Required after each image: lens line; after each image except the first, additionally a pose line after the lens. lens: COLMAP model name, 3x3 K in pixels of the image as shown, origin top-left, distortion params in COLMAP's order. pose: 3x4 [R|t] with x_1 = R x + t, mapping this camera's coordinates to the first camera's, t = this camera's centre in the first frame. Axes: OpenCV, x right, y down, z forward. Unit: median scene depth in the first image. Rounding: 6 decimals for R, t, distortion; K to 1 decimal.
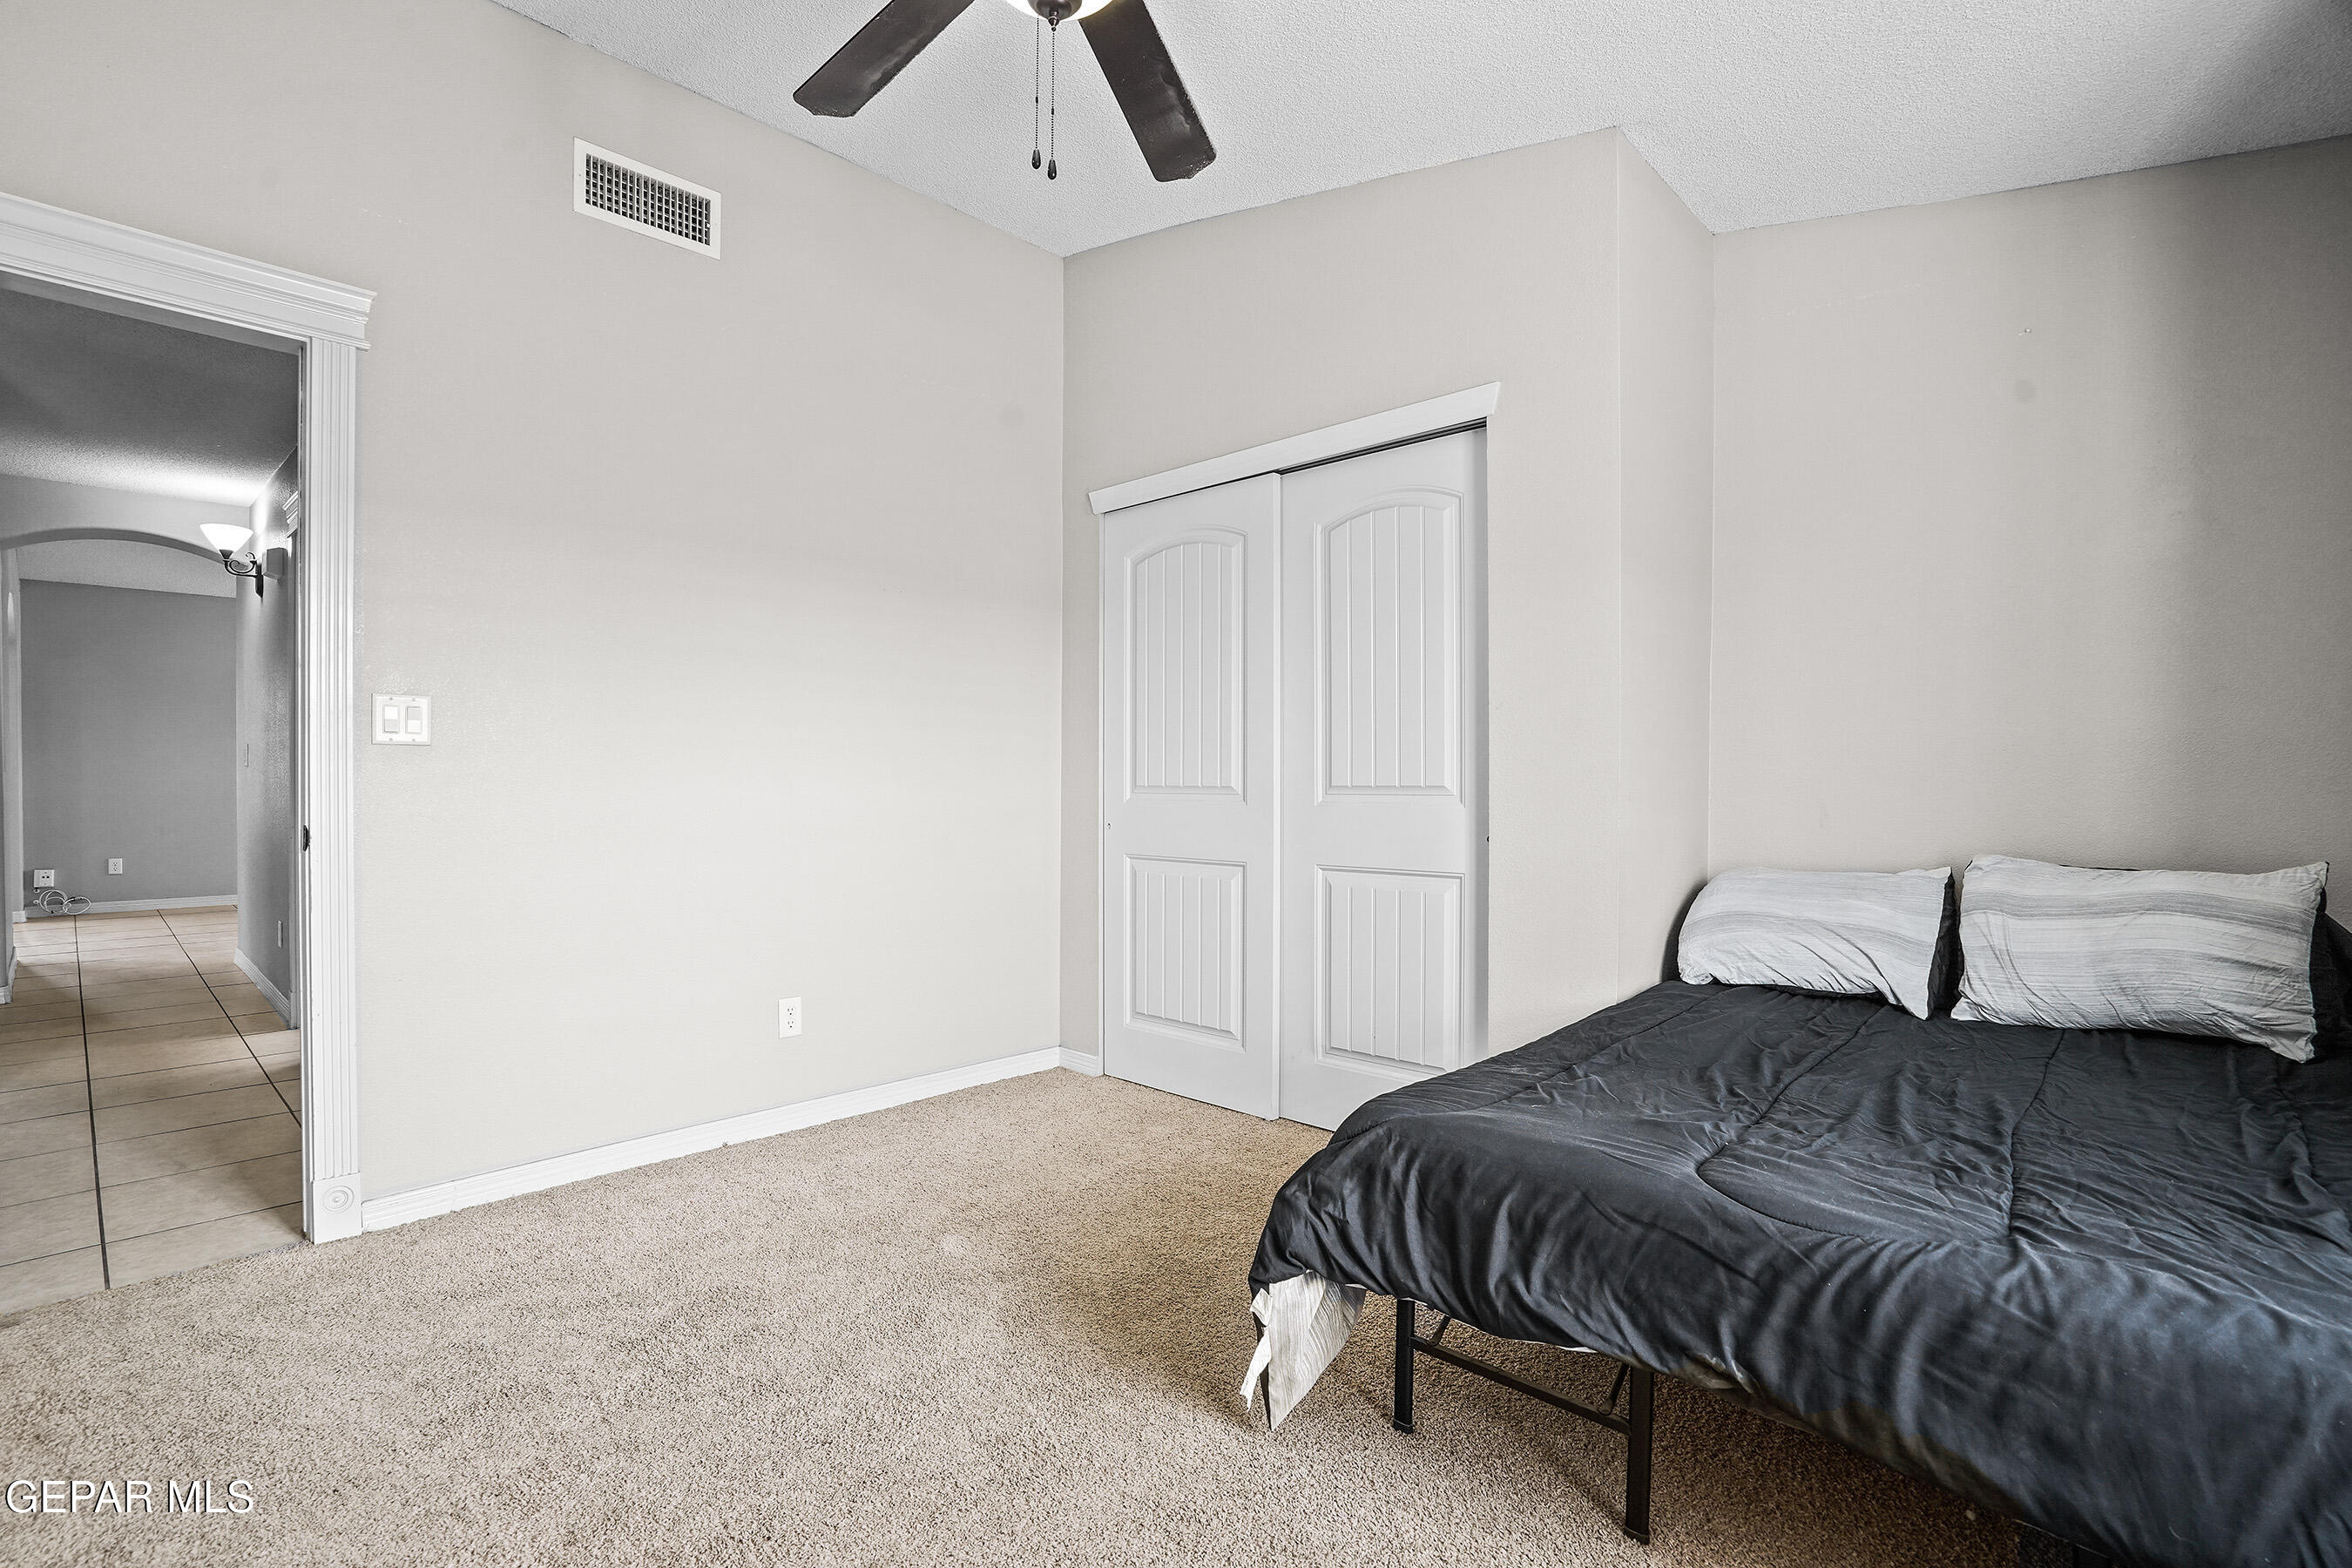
lens RADIAL K [[1083.1, 0, 1171.1], [0, 1083.1, 799.5], [0, 0, 1]] dist [-0.000817, 0.000749]
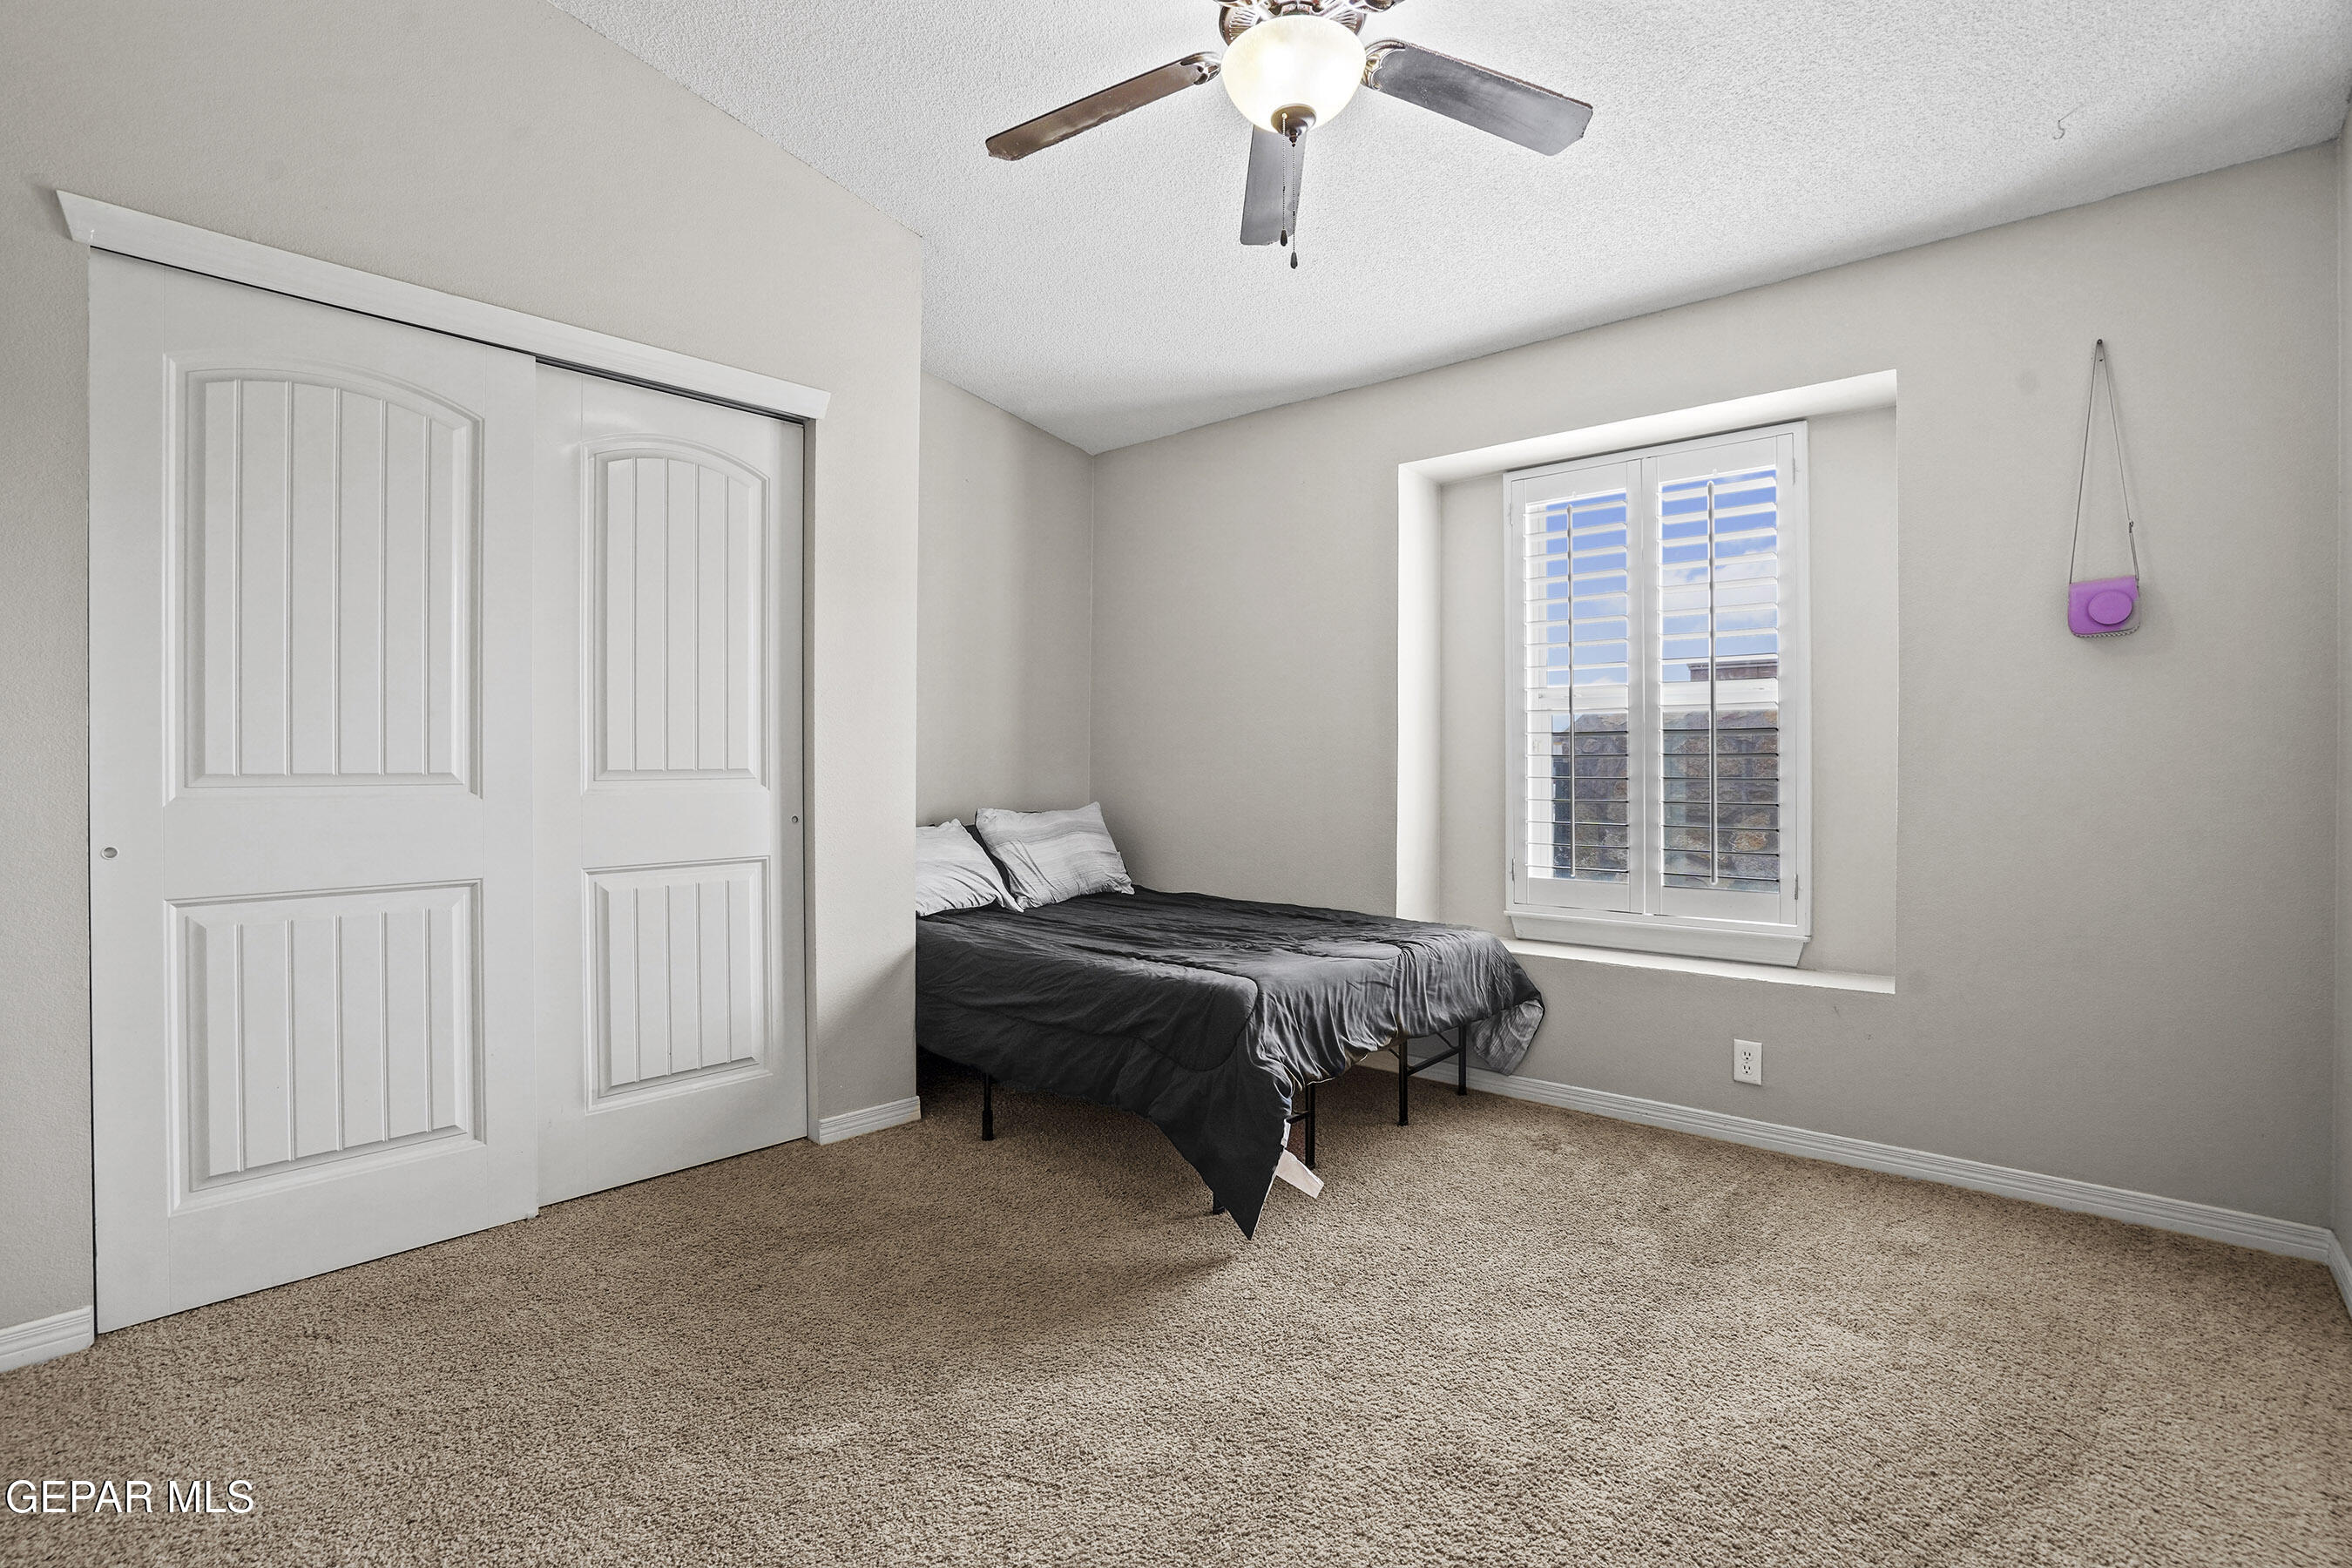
lens RADIAL K [[1017.3, 0, 1170.5], [0, 1017.3, 768.1], [0, 0, 1]] dist [-0.002599, 0.000023]
pose [[0.024302, -0.003937, 0.999697, -0.669508], [0.018113, 0.999830, 0.003497, -0.010074], [-0.999541, 0.018023, 0.024369, 0.598301]]
